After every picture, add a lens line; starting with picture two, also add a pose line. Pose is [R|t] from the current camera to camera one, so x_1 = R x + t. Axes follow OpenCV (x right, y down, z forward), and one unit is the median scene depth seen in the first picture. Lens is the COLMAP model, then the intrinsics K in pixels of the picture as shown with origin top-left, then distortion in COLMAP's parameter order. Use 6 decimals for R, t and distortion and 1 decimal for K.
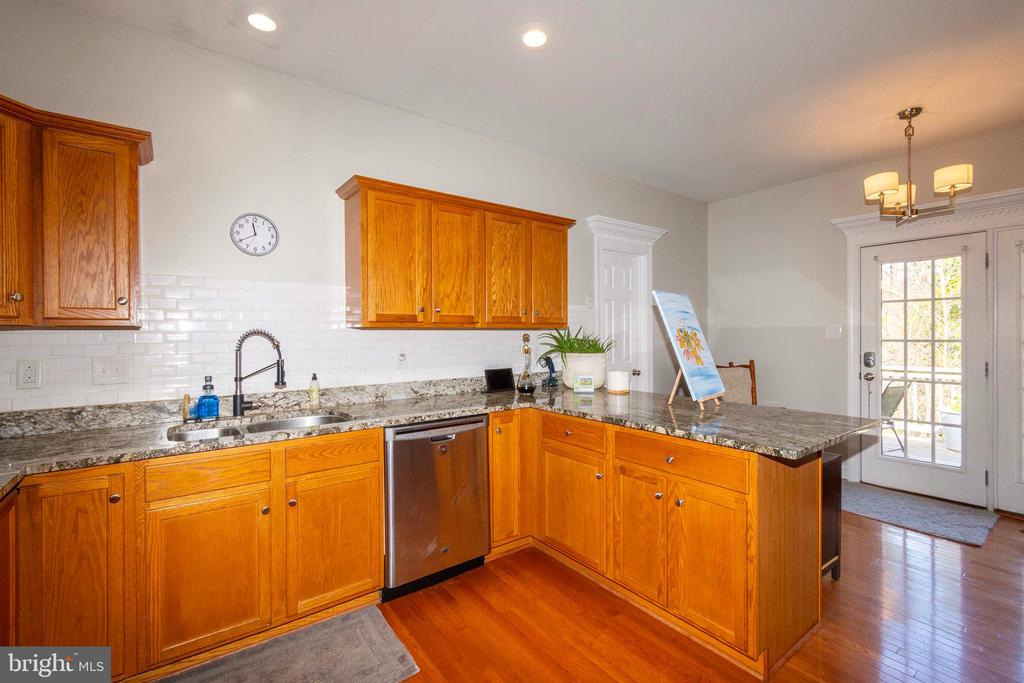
lens RADIAL K [[451.6, 0, 514.2], [0, 451.6, 338.0], [0, 0, 1]] dist [0.000505, 0.000099]
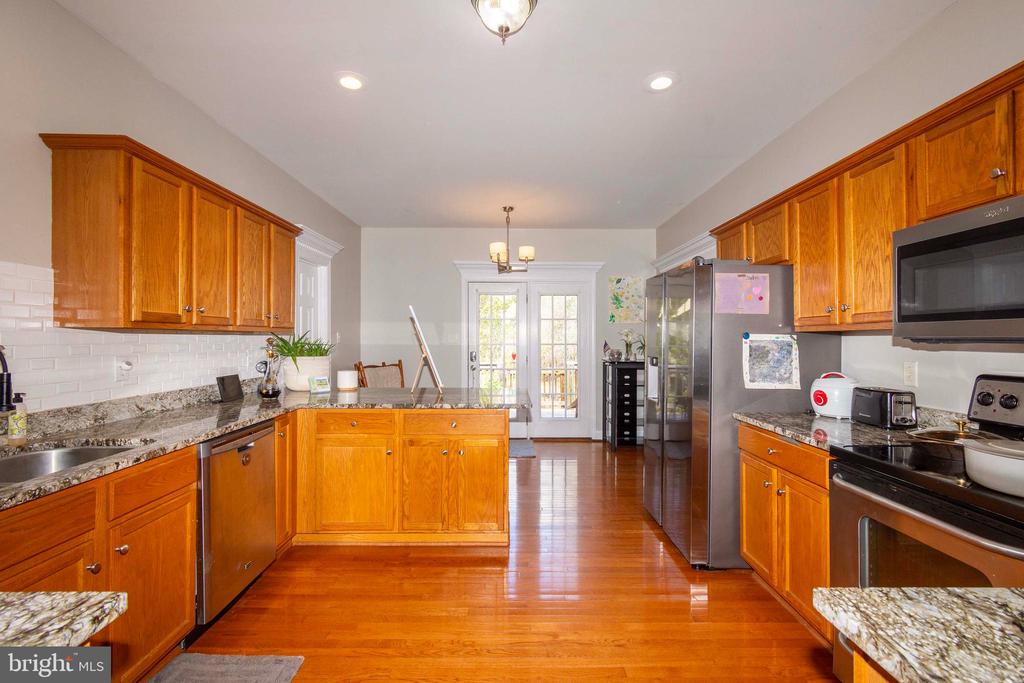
lens RADIAL K [[451.6, 0, 514.2], [0, 451.6, 338.0], [0, 0, 1]] dist [0.000505, 0.000099]
pose [[0.592266, 0.007944, 0.805703, -0.499752], [0.001080, 0.999943, -0.010654, 0.002689], [-0.805742, 0.007180, 0.592223, -0.013831]]
